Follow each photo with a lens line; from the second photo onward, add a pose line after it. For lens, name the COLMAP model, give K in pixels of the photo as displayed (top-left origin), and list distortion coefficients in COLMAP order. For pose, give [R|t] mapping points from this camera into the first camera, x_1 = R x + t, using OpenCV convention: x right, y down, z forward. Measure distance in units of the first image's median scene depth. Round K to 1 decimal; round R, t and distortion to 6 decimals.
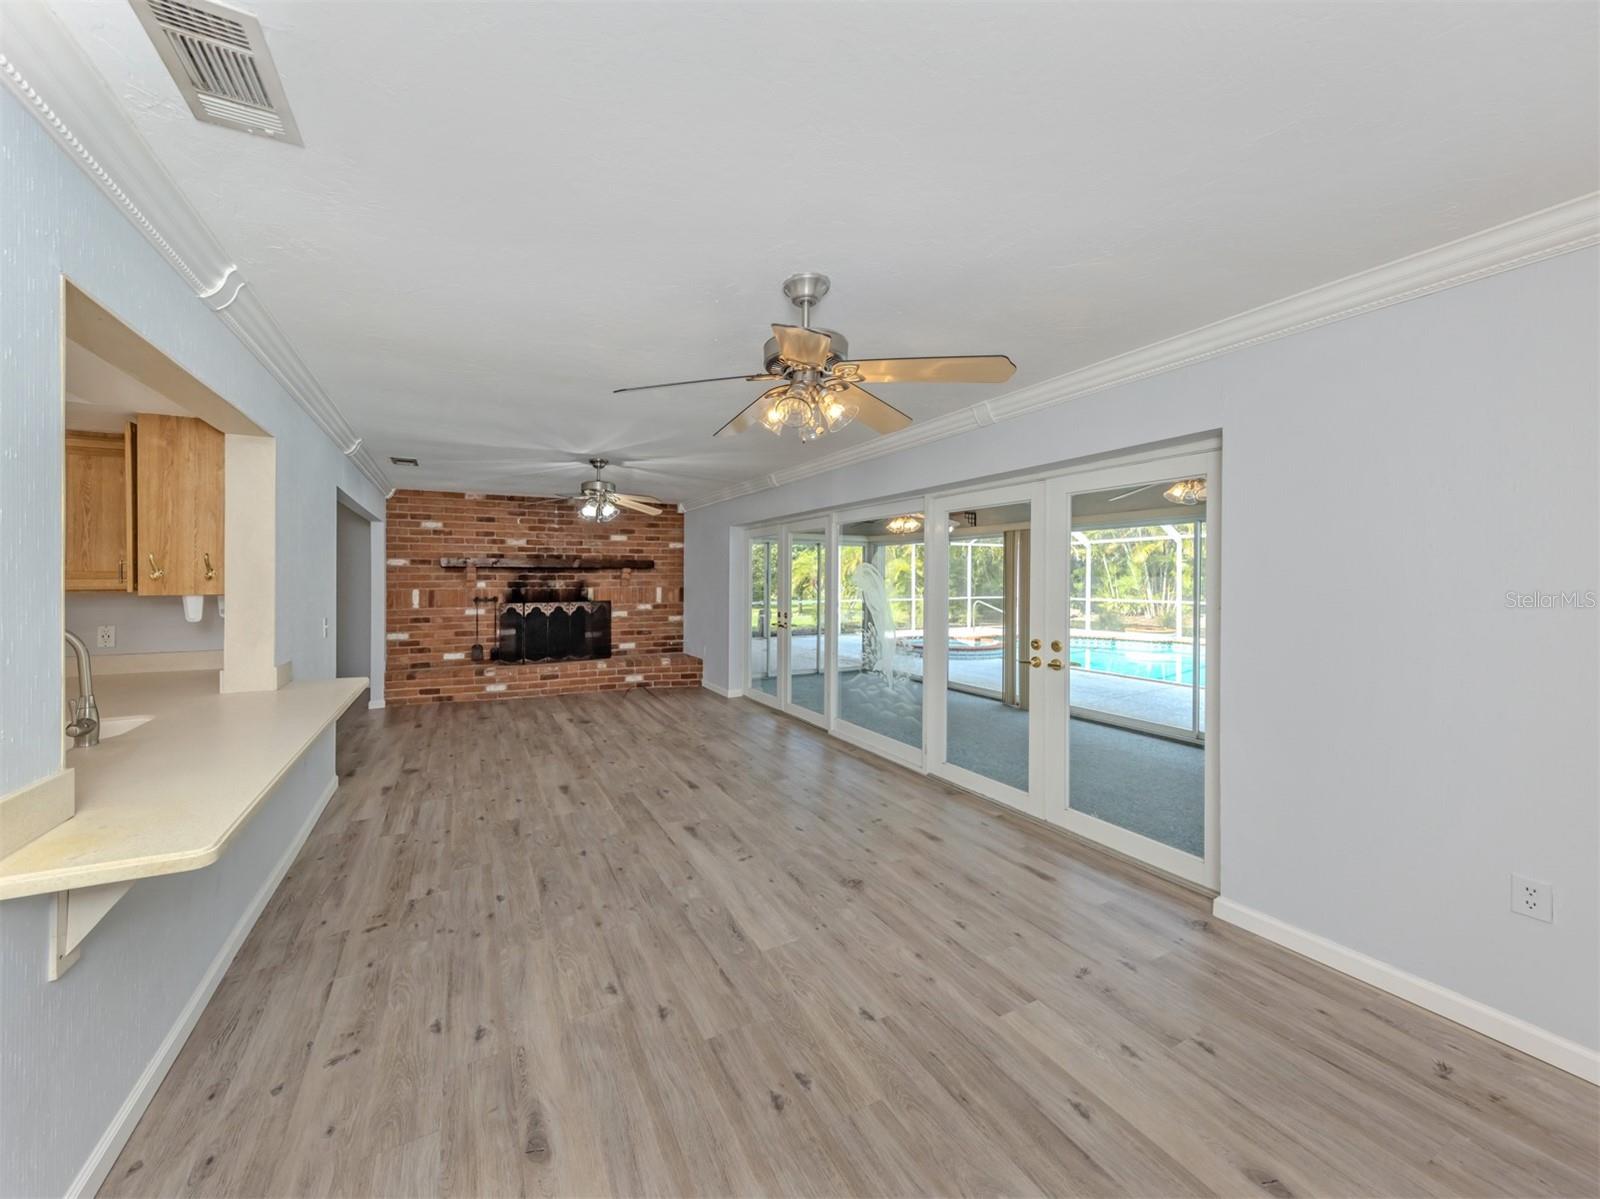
lens RADIAL K [[601.1, 0, 801.0], [0, 601.1, 584.8], [0, 0, 1]] dist [0.000609, 0.000047]
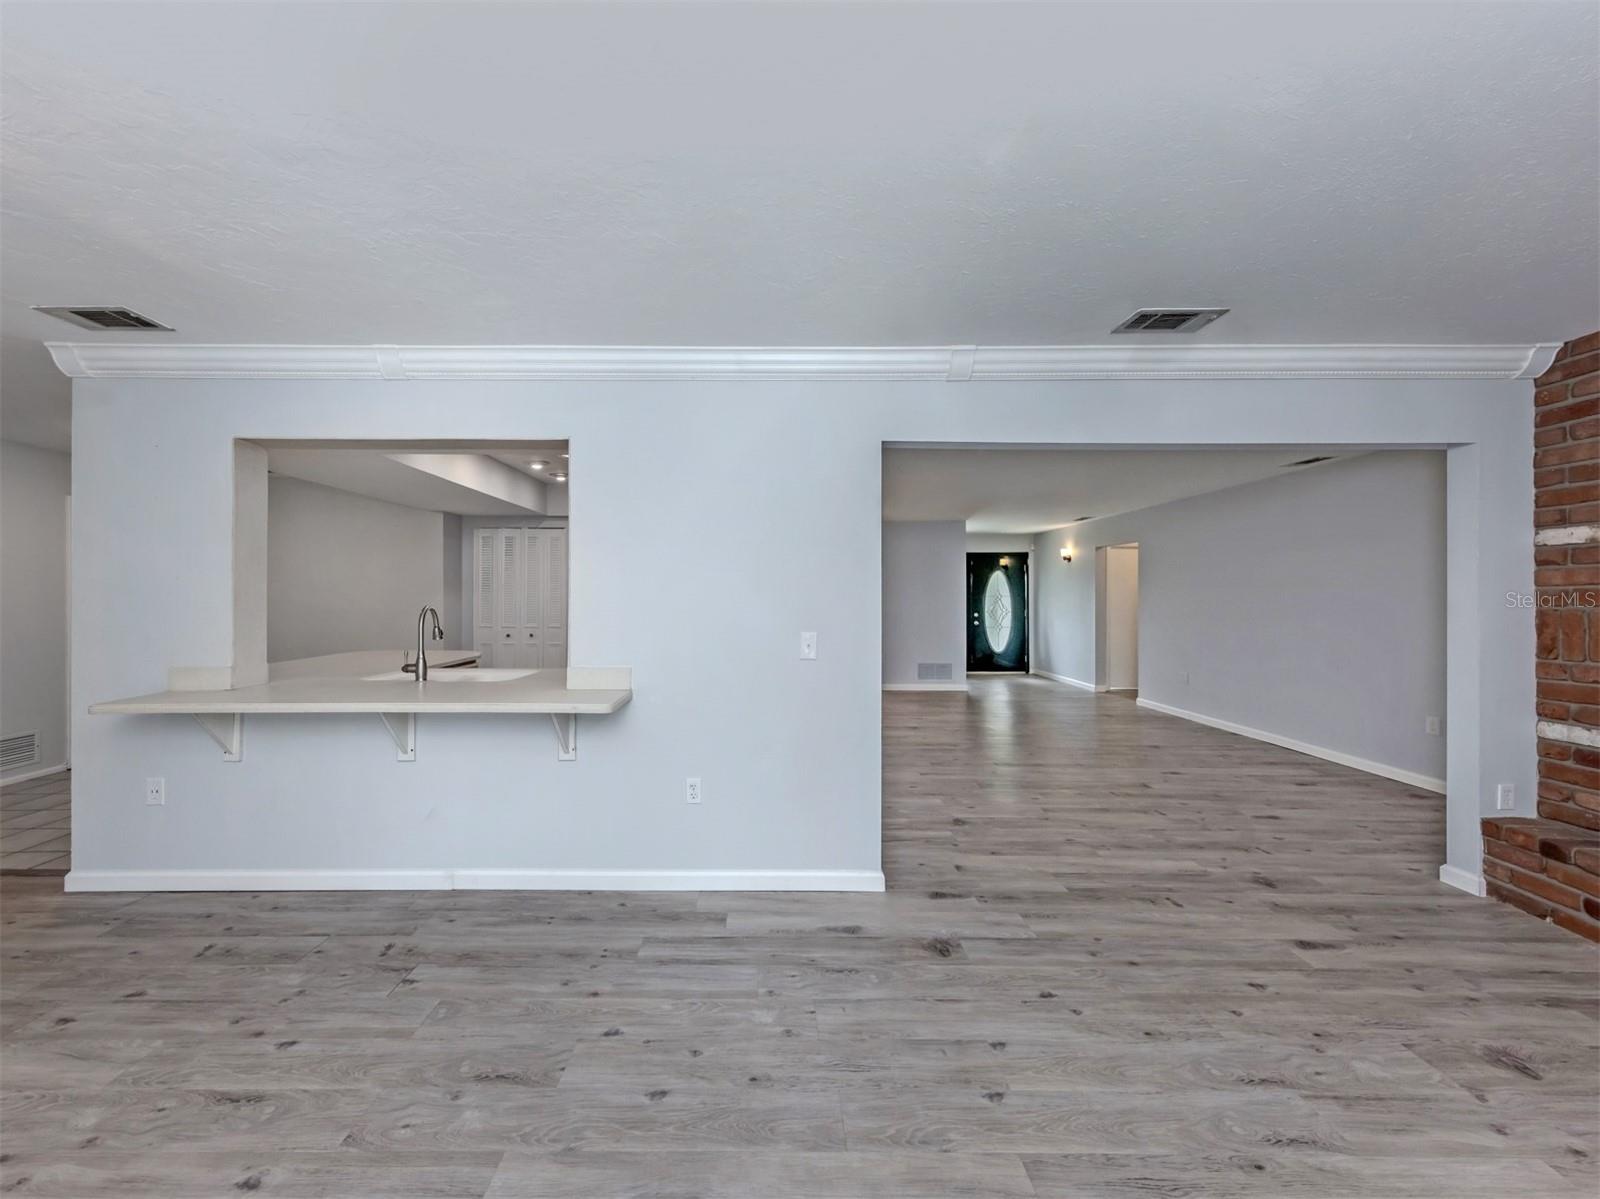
lens RADIAL K [[583.2, 0, 792.1], [0, 583.2, 600.3], [0, 0, 1]] dist [0.003674, -0.000143]
pose [[-0.525216, 0.003652, -0.850961, -0.198484], [-0.009972, 0.999896, 0.010446, 0.006733], [0.850910, 0.013972, -0.525125, 1.508750]]
